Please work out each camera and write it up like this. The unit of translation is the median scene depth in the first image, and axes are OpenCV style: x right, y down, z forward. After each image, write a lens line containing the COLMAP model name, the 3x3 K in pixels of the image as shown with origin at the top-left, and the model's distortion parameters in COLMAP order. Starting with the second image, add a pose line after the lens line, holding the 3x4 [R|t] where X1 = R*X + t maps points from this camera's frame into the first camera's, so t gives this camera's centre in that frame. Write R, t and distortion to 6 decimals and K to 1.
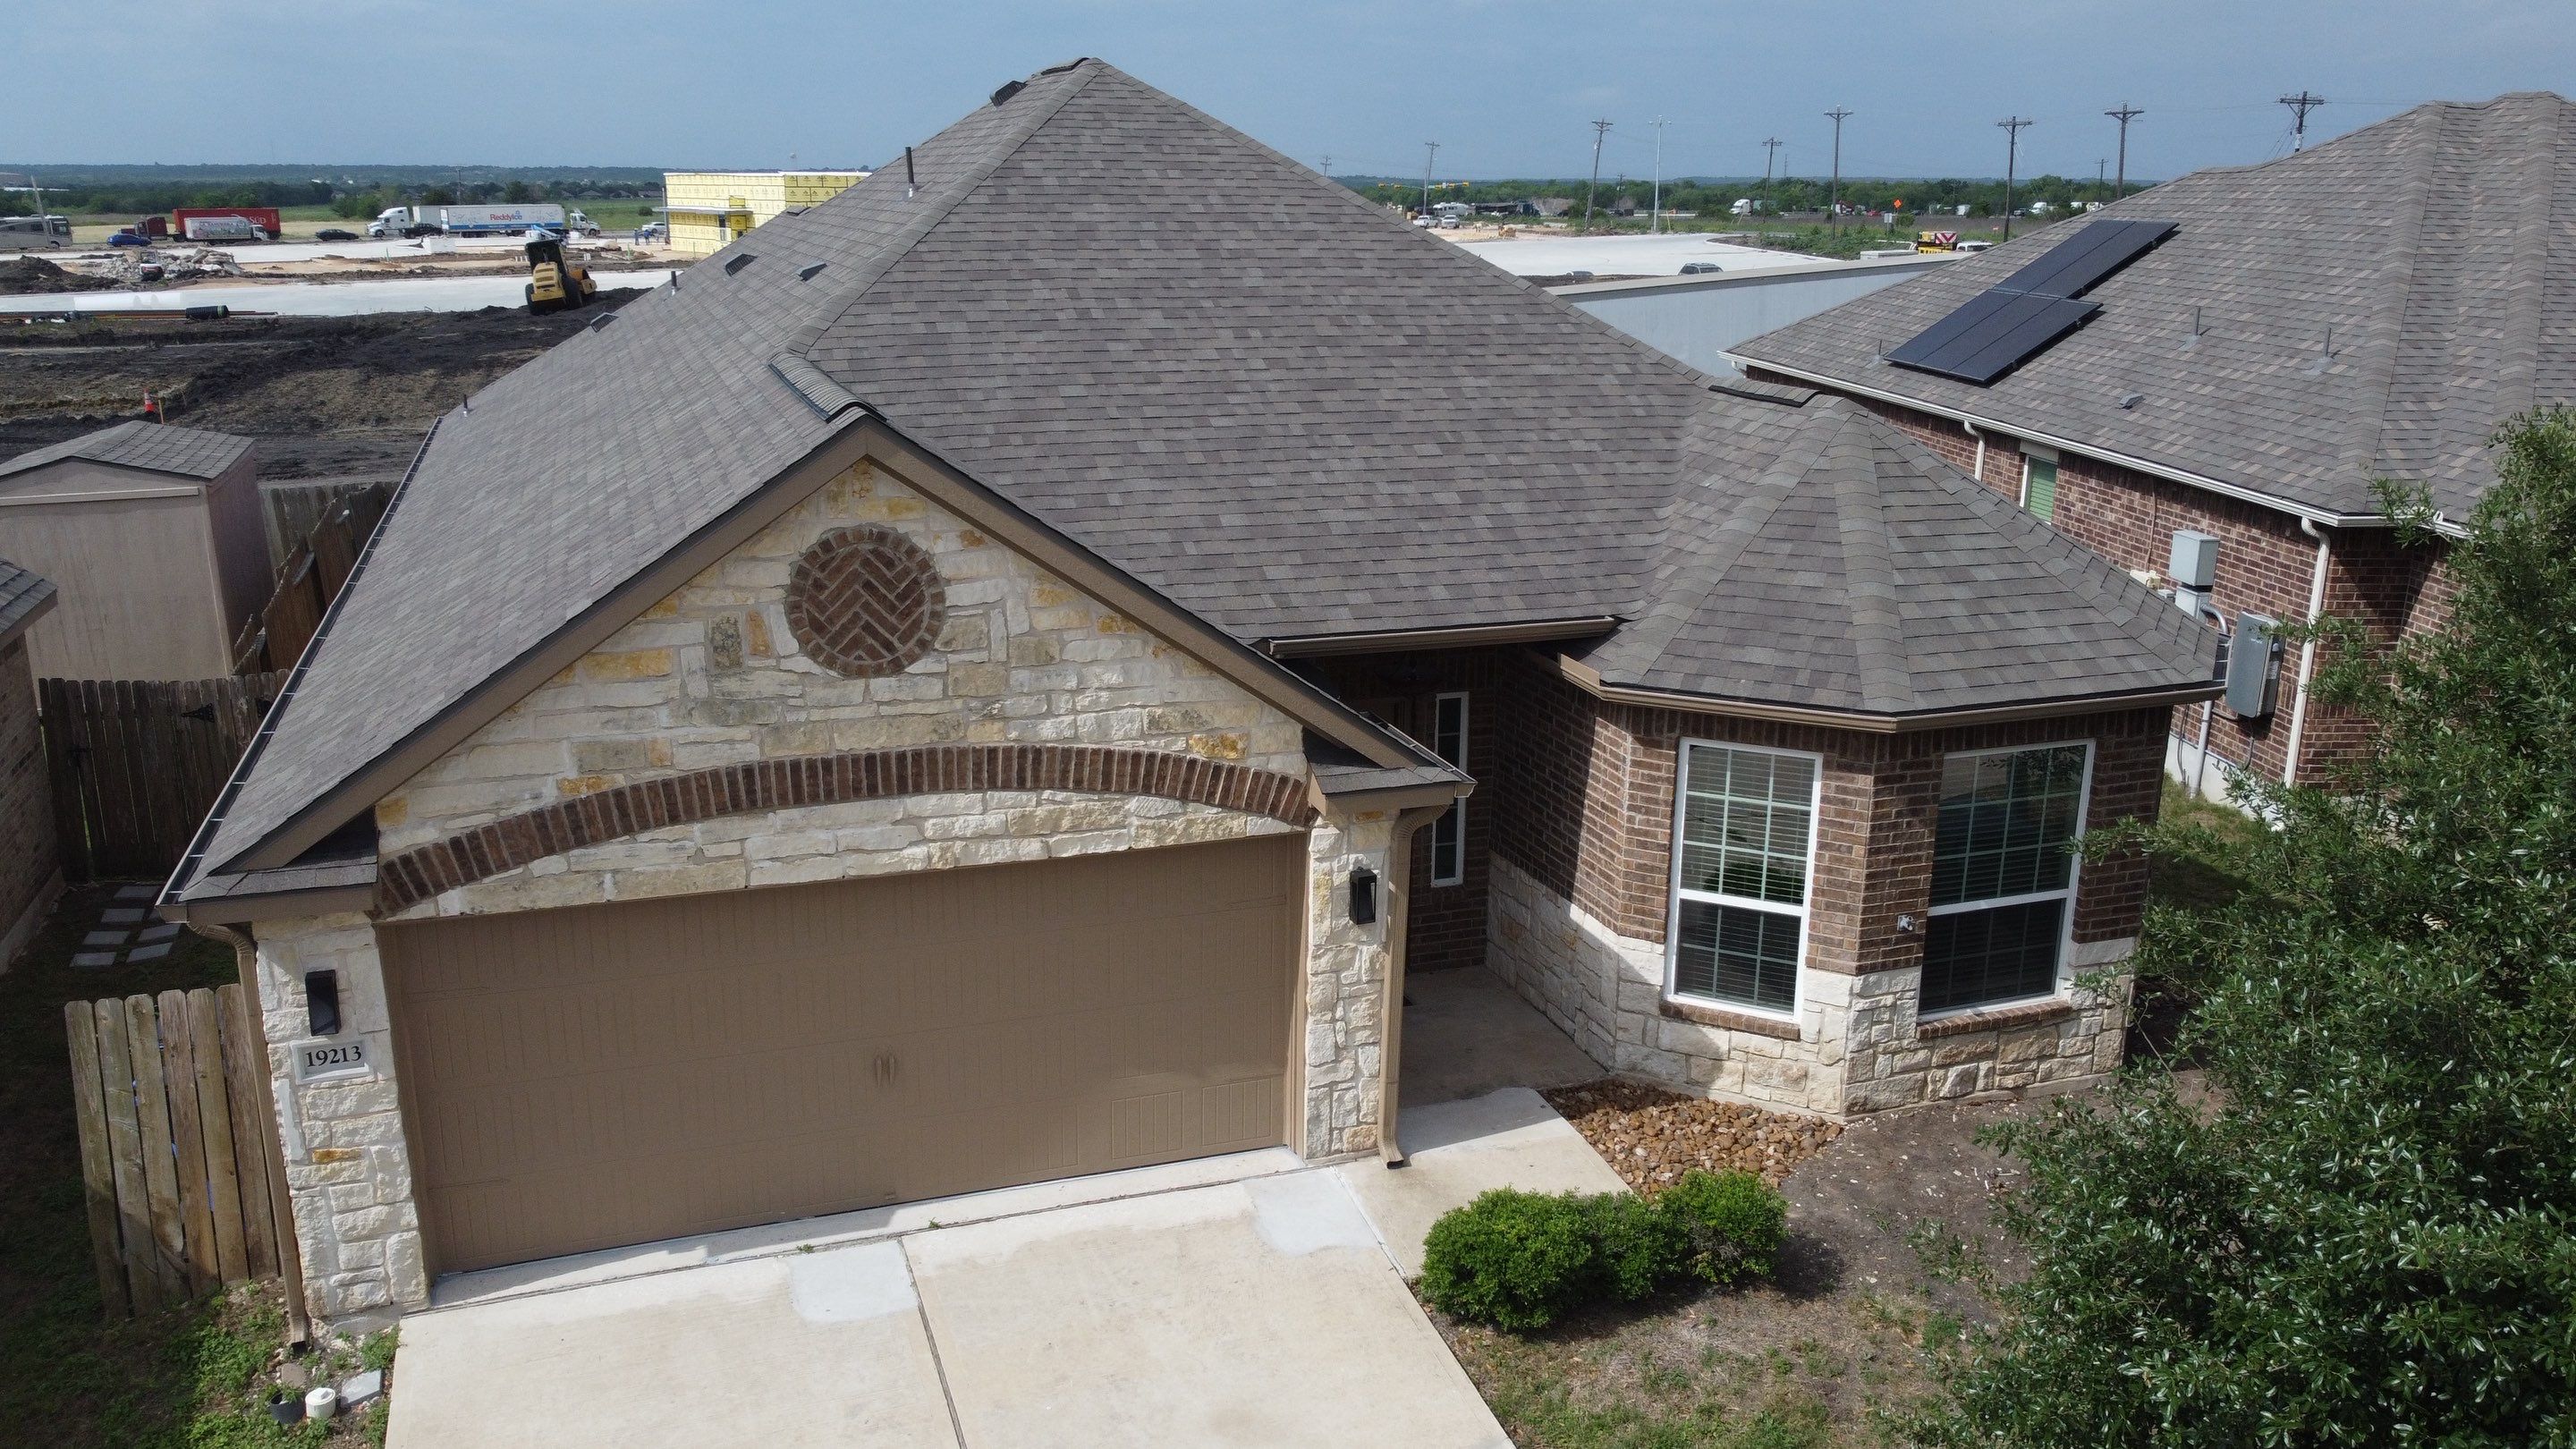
lens RADIAL K [[1951.4, 0, 1285.3], [0, 1951.4, 744.2], [0, 0, 1]] dist [0.008773, -0.019058]
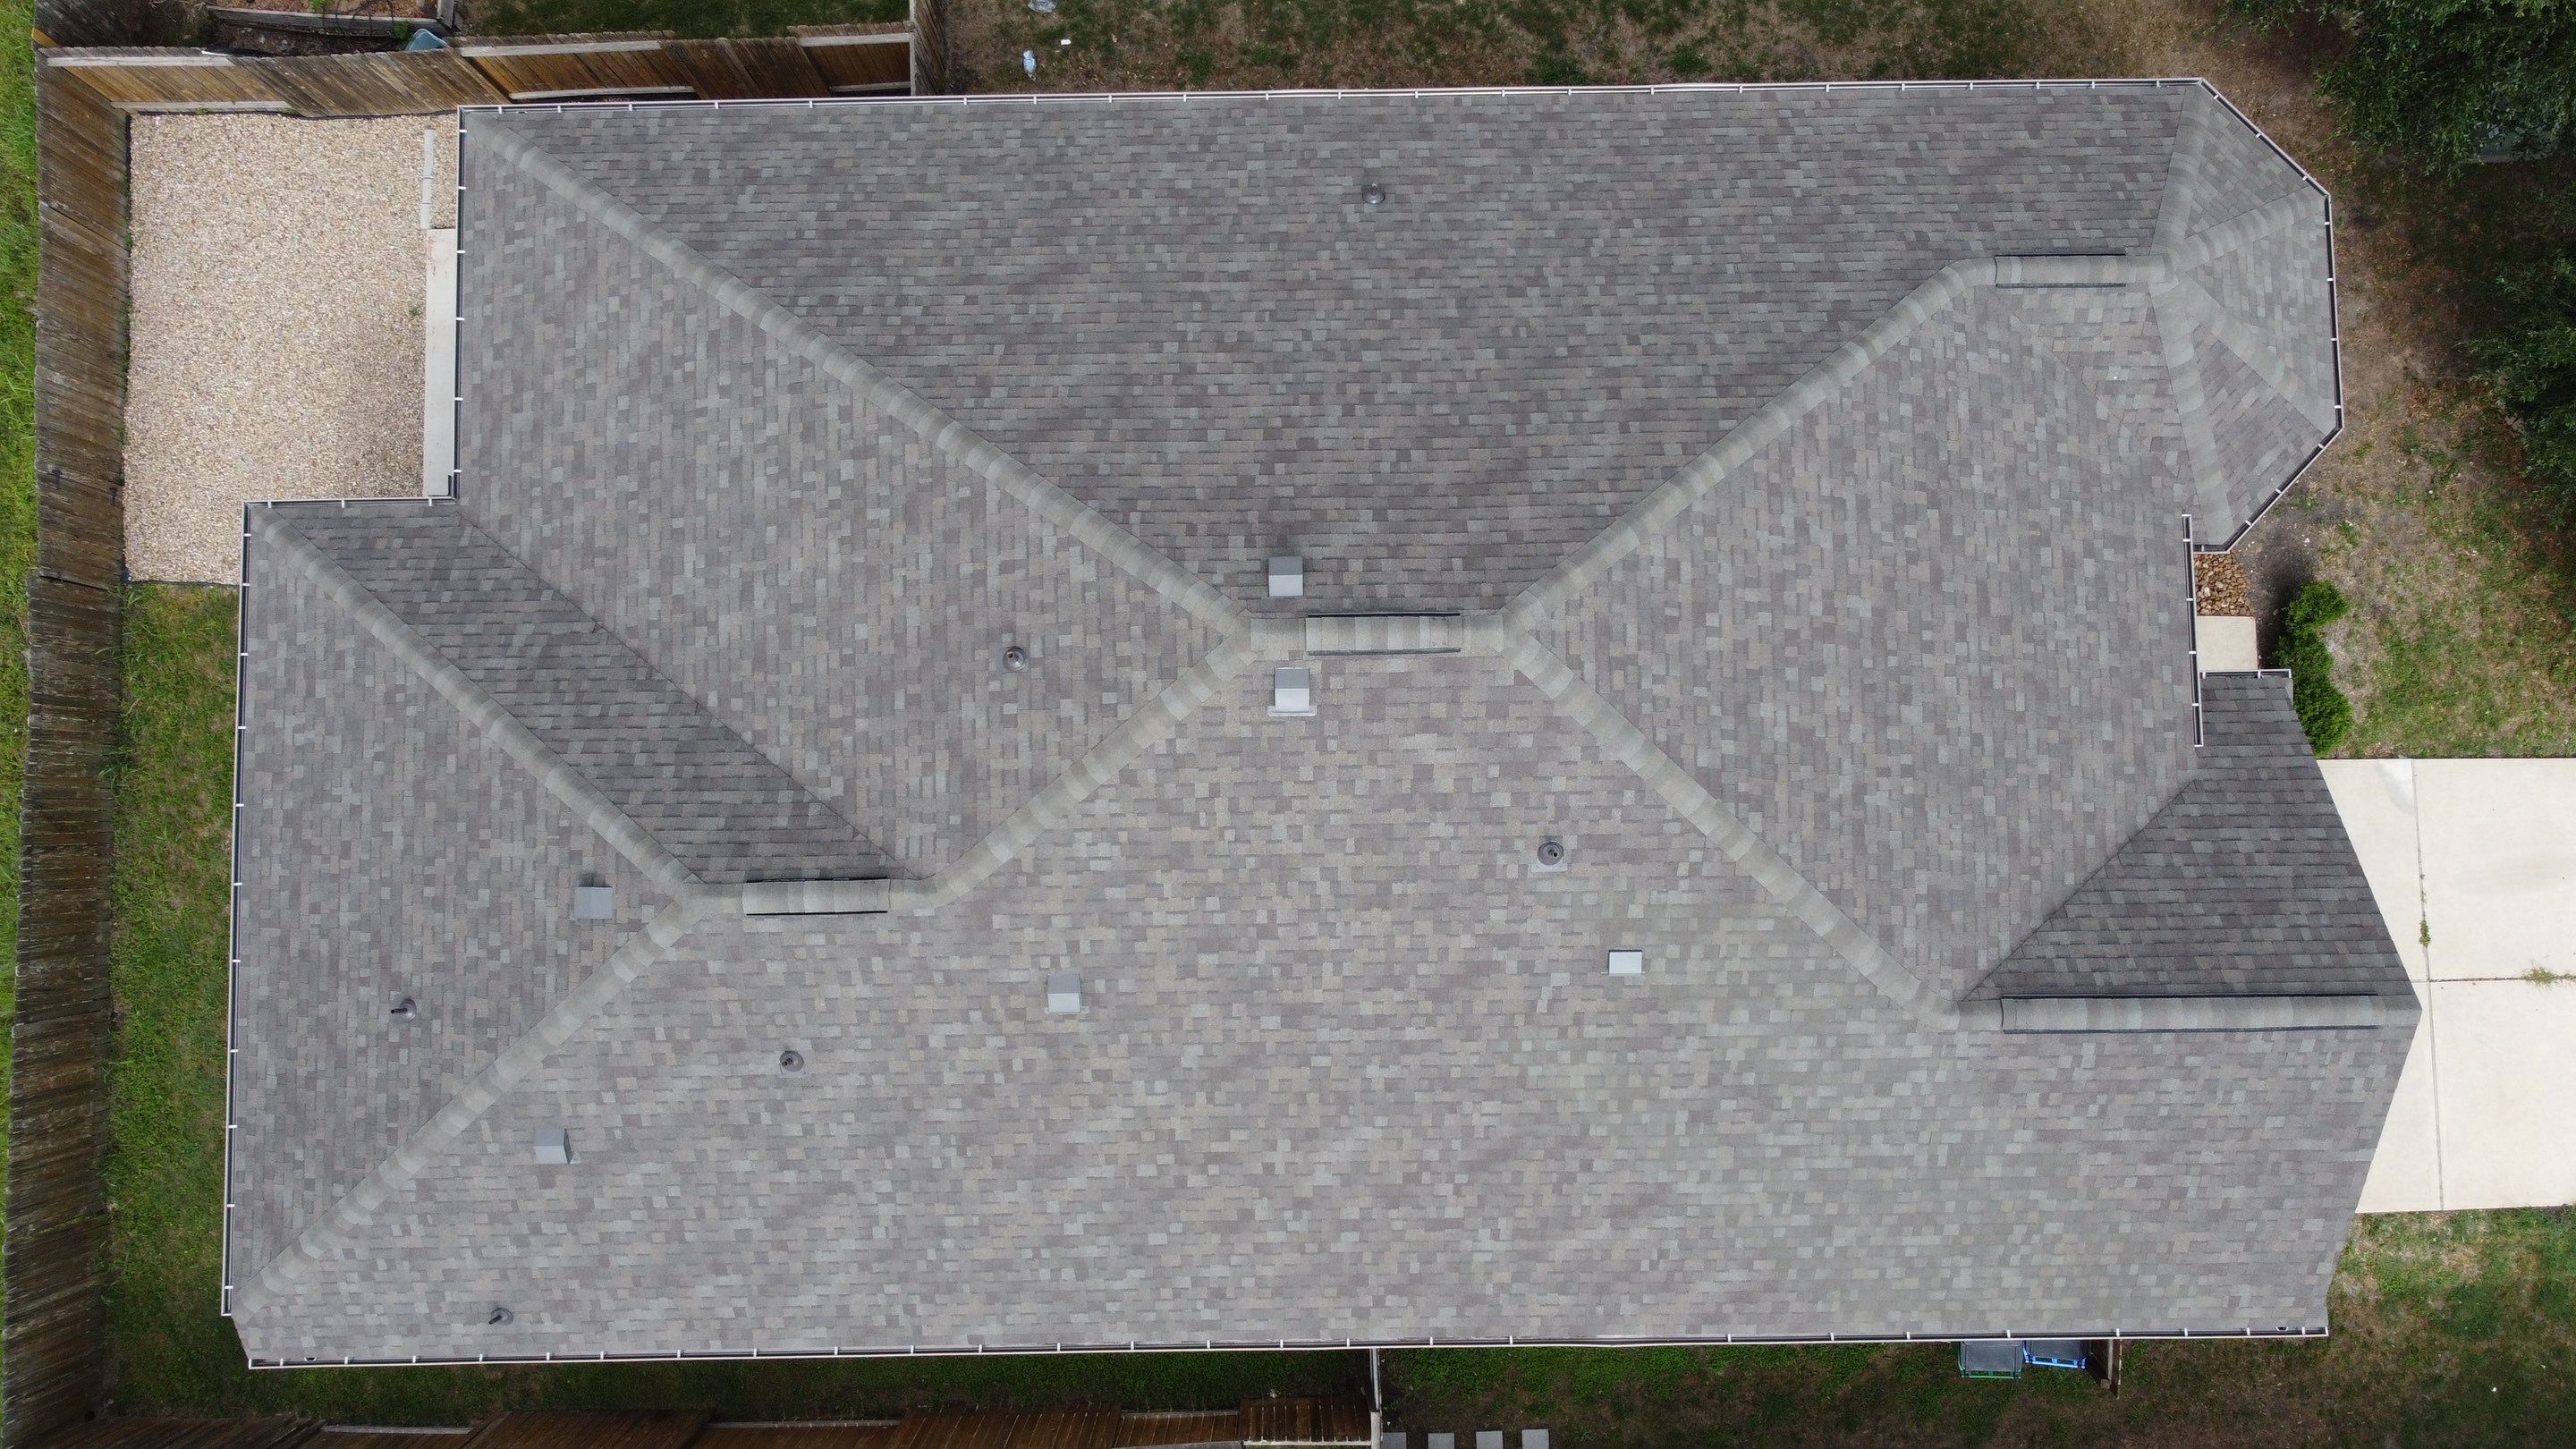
lens RADIAL K [[1951.4, 0, 1288.3], [0, 1951.4, 747.2], [0, 0, 1]] dist [0.008773, -0.019058]
pose [[0.315118, -0.947158, 0.059936, -0.345984], [0.265942, 0.148749, 0.952443, -1.811773], [-0.911030, -0.284192, 0.298763, 1.209121]]
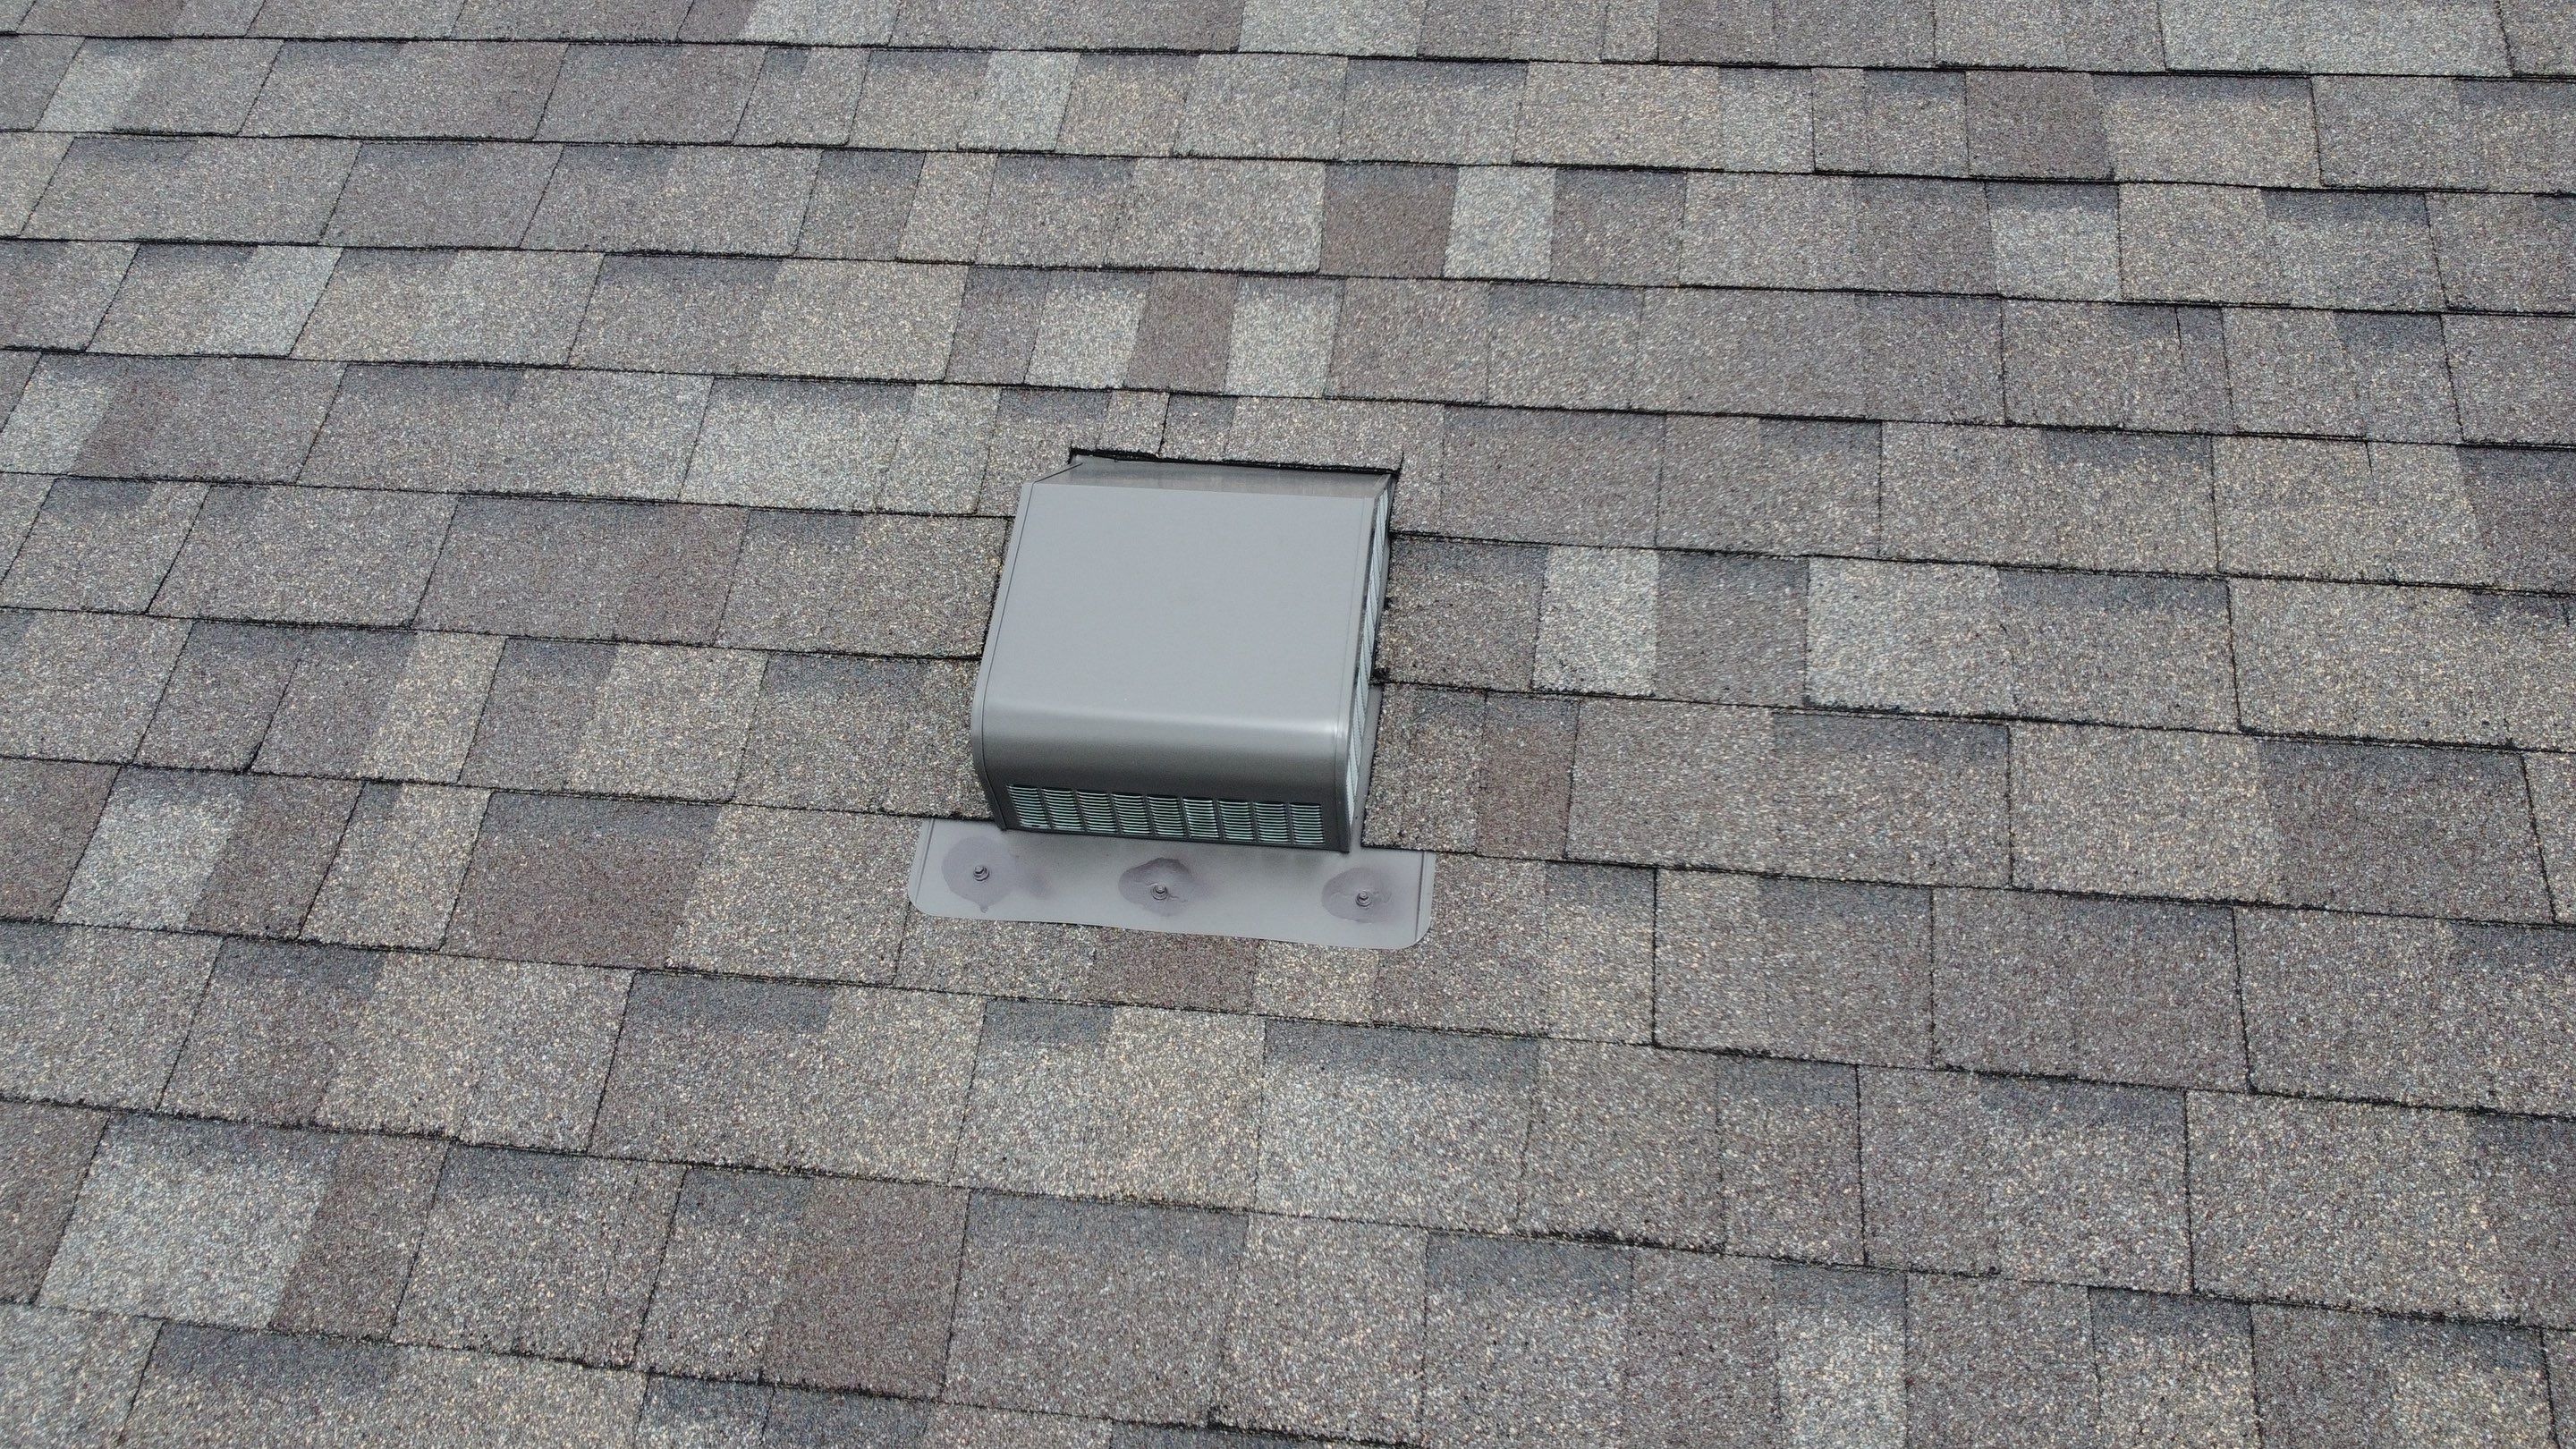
lens RADIAL K [[1951.4, 0, 1290.9], [0, 1951.4, 723.5], [0, 0, 1]] dist [0.008773, -0.019058]
pose [[0.456850, -0.399212, 0.794933, -0.591435], [0.249455, 0.915279, 0.316287, -0.463606], [-0.853850, 0.053805, 0.517730, 1.675513]]
